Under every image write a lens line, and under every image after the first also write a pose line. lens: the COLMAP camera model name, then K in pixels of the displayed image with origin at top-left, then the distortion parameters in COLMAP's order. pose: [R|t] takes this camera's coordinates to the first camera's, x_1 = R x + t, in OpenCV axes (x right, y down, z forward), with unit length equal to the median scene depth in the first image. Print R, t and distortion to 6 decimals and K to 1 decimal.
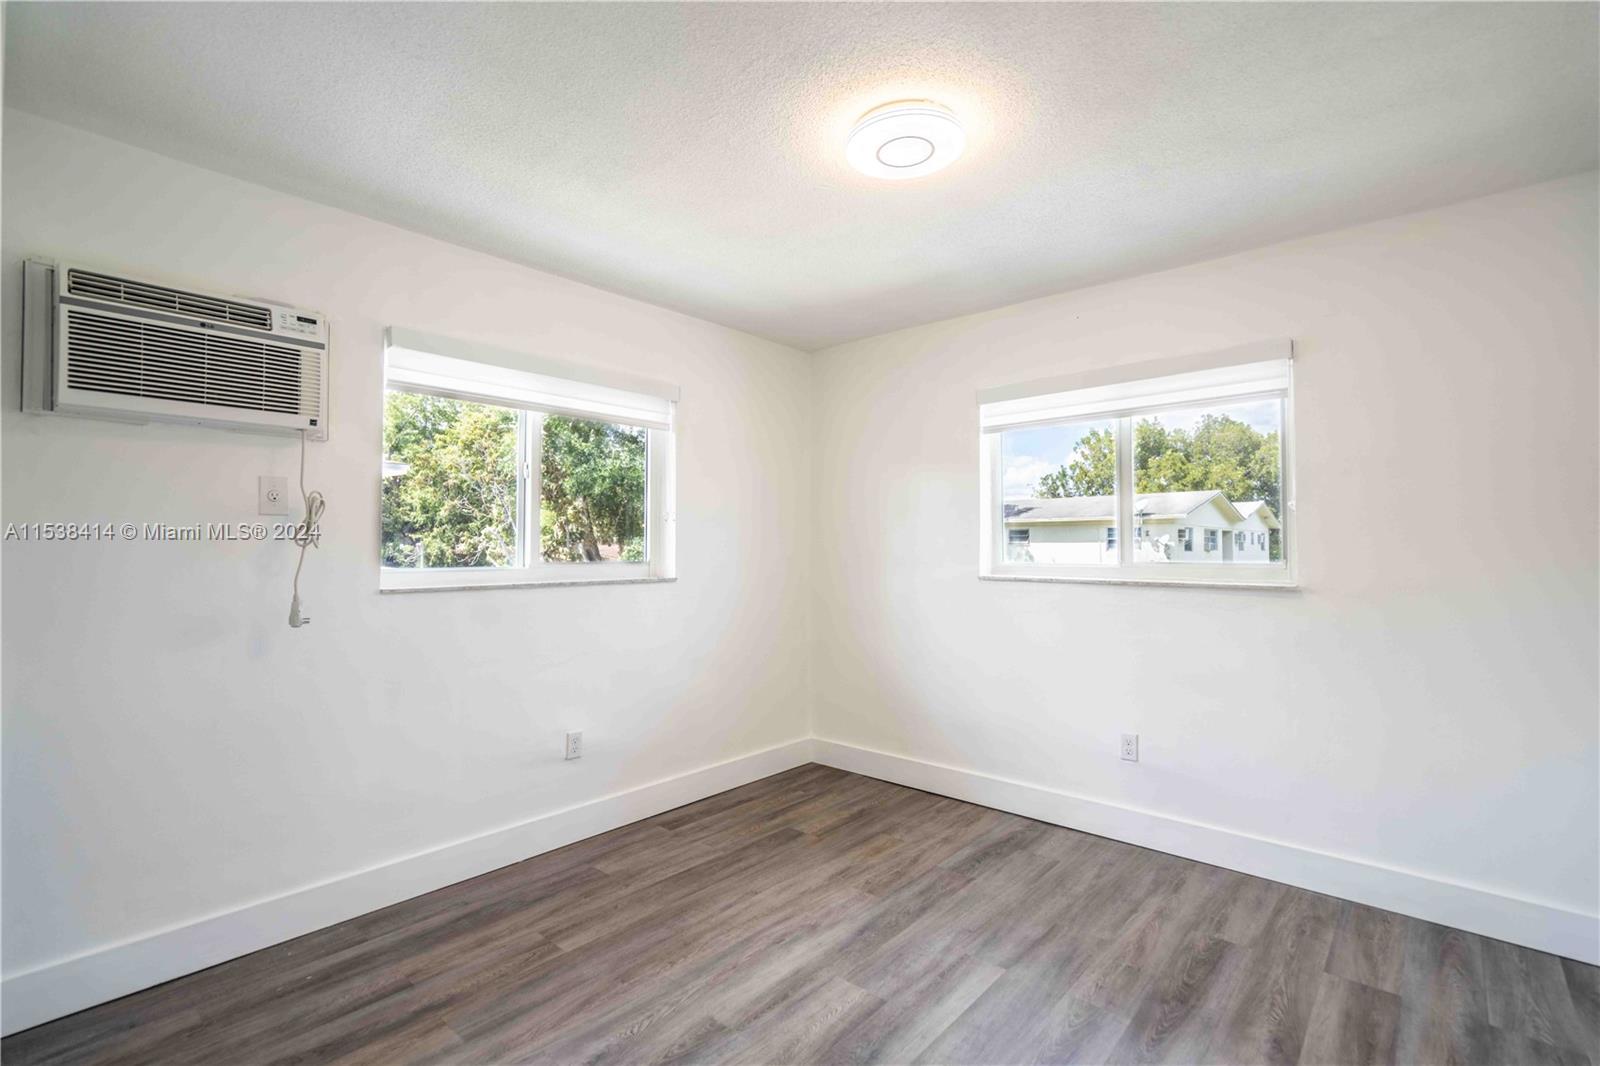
lens RADIAL K [[725.3, 0, 804.5], [0, 725.3, 533.3], [0, 0, 1]] dist [0.000924, -0.000385]
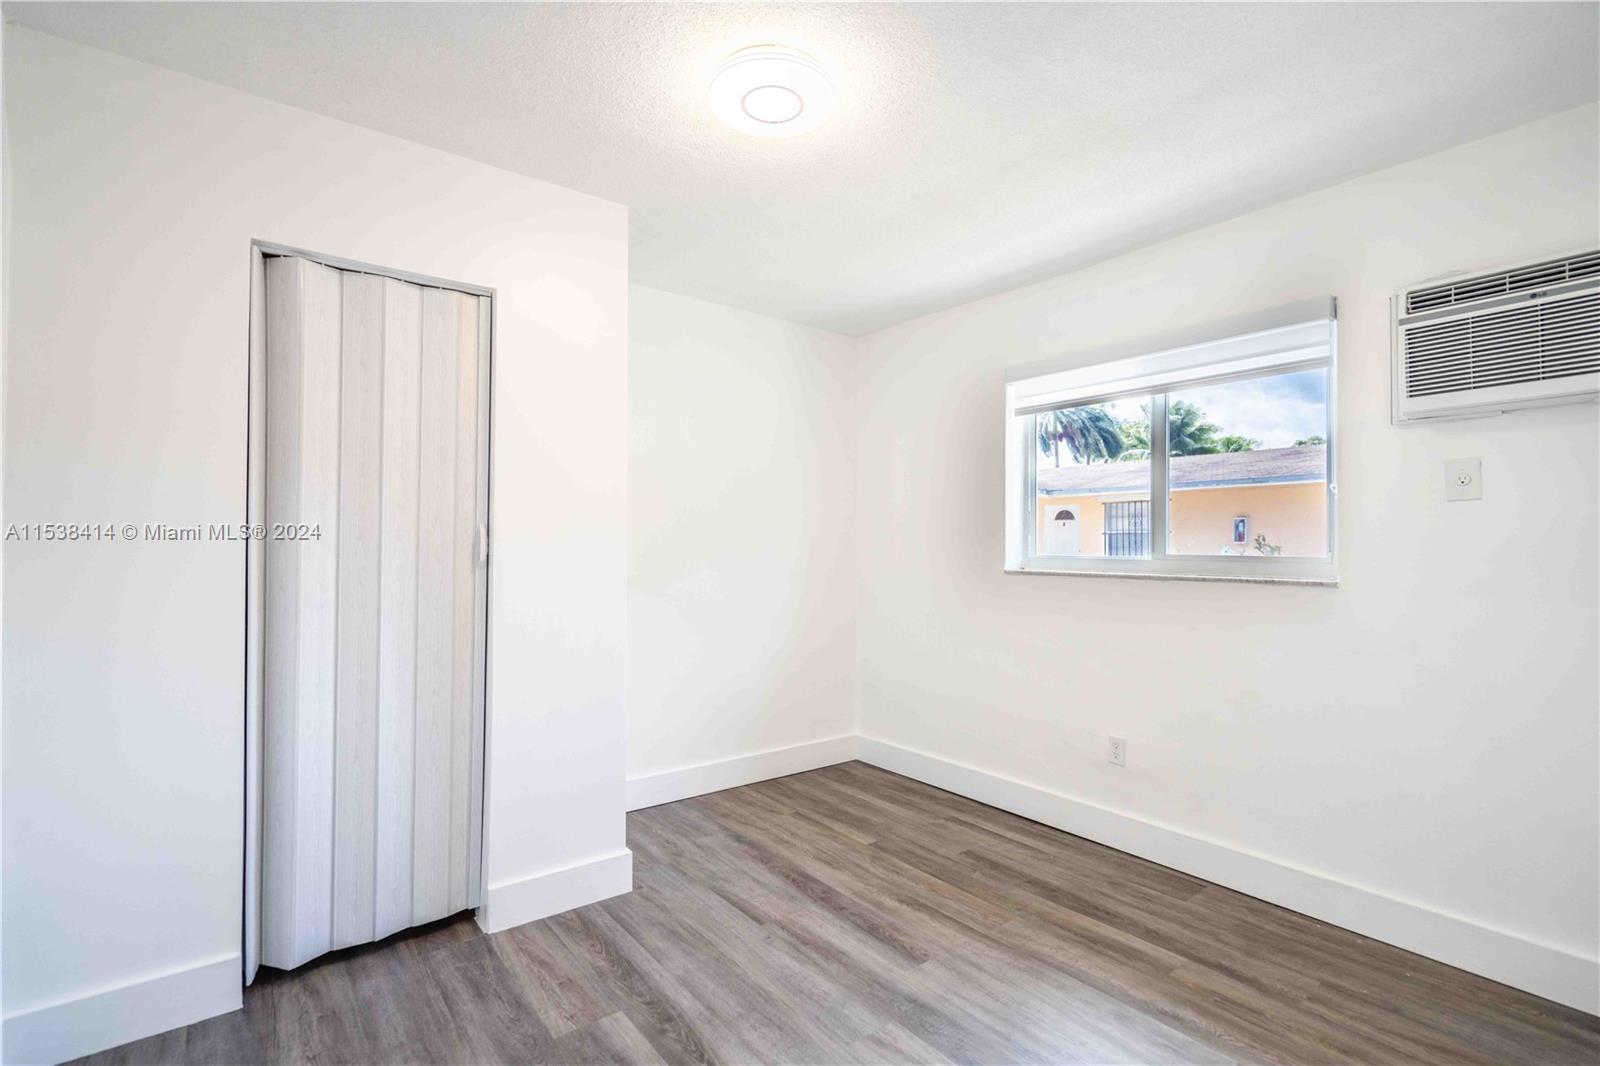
lens RADIAL K [[731.8, 0, 804.7], [0, 731.8, 534.0], [0, 0, 1]] dist [0.001881, -0.000457]
pose [[-0.185653, -0.017661, -0.982457, 0.212893], [0.021736, 0.999520, -0.022075, 0.010426], [0.982375, -0.025453, -0.185180, 0.233484]]
